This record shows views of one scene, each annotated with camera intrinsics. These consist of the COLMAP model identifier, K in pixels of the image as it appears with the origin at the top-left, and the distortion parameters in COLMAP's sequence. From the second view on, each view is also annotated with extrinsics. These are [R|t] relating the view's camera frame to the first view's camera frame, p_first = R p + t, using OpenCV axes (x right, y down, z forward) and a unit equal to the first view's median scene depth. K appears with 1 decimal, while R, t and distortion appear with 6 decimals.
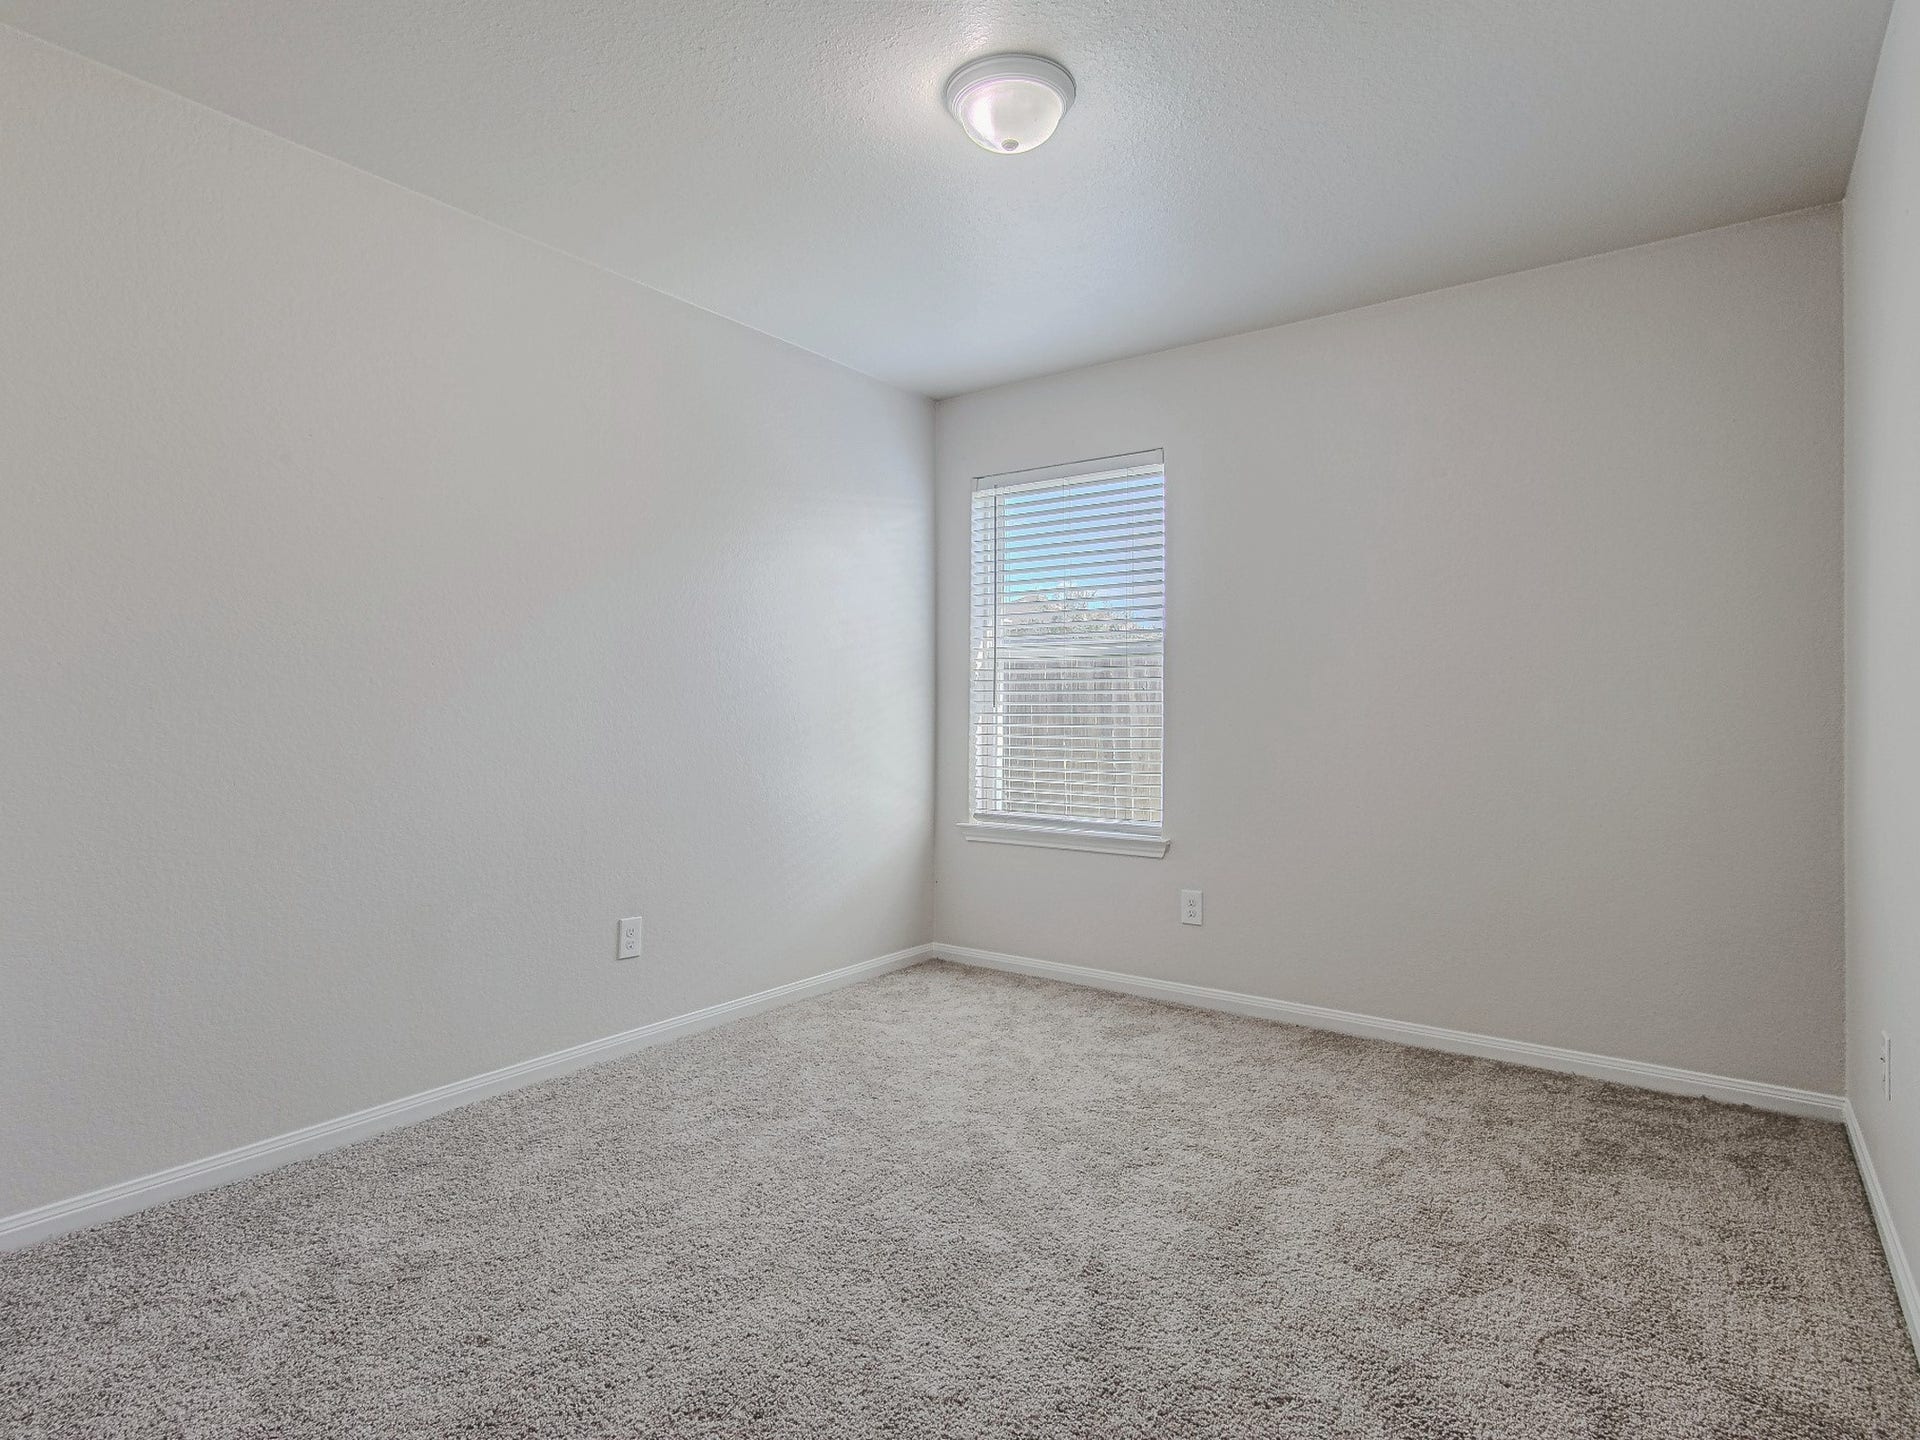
lens RADIAL K [[1017.1, 0, 958.7], [0, 1017.1, 713.6], [0, 0, 1]] dist [-0.000964, -0.000509]
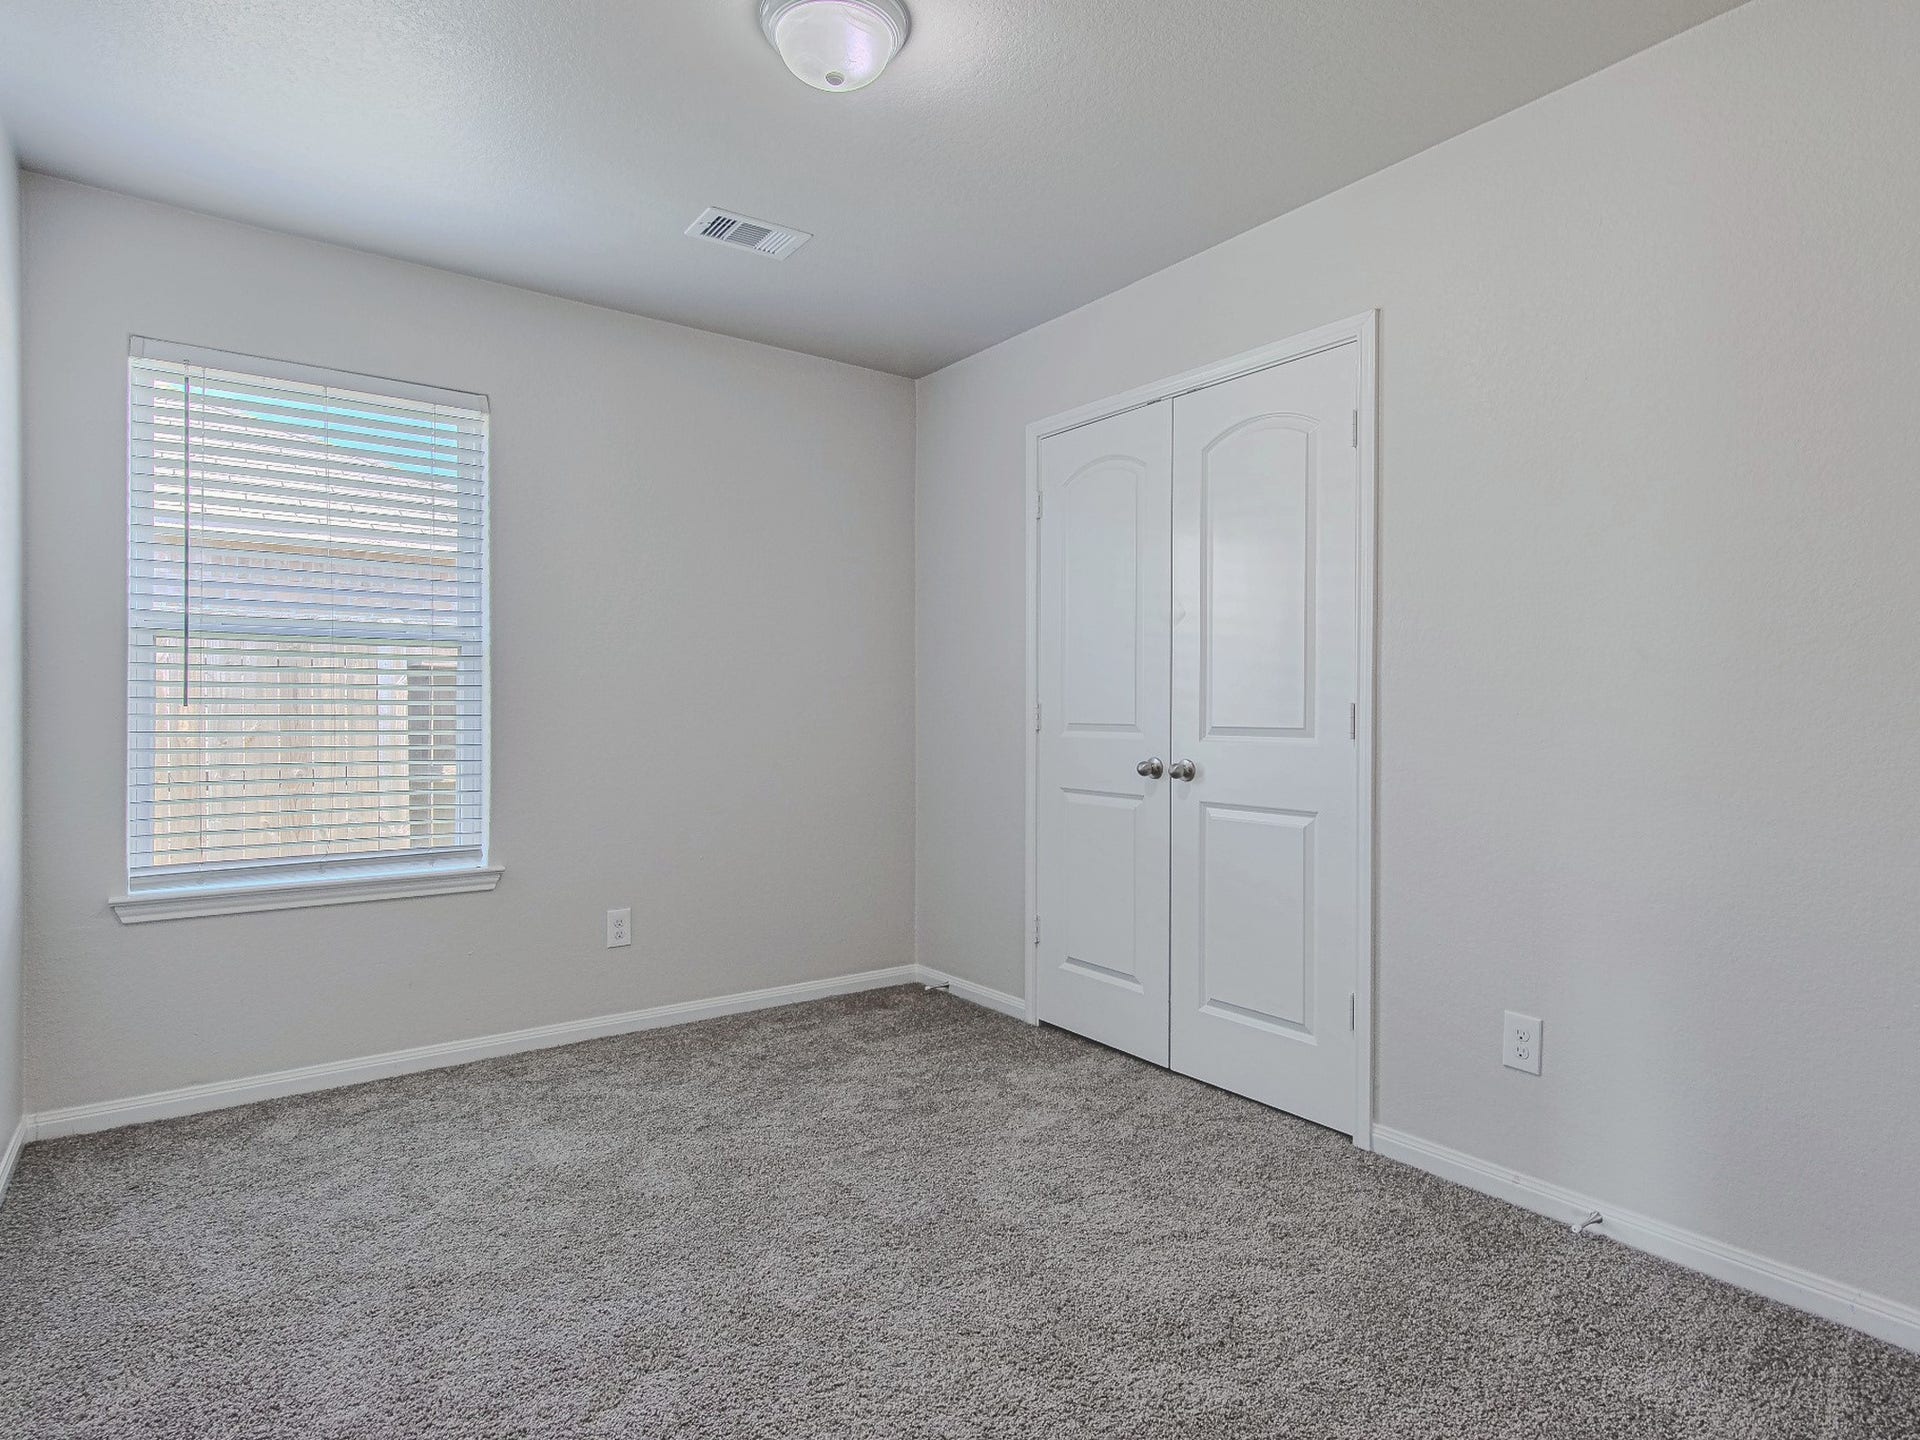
lens RADIAL K [[1017.1, 0, 958.7], [0, 1017.1, 713.6], [0, 0, 1]] dist [-0.000964, -0.000509]
pose [[0.305148, 0.004296, 0.952295, -0.476505], [0.003186, 0.999980, -0.005532, 0.004946], [-0.952300, 0.004722, 0.305128, 0.380413]]
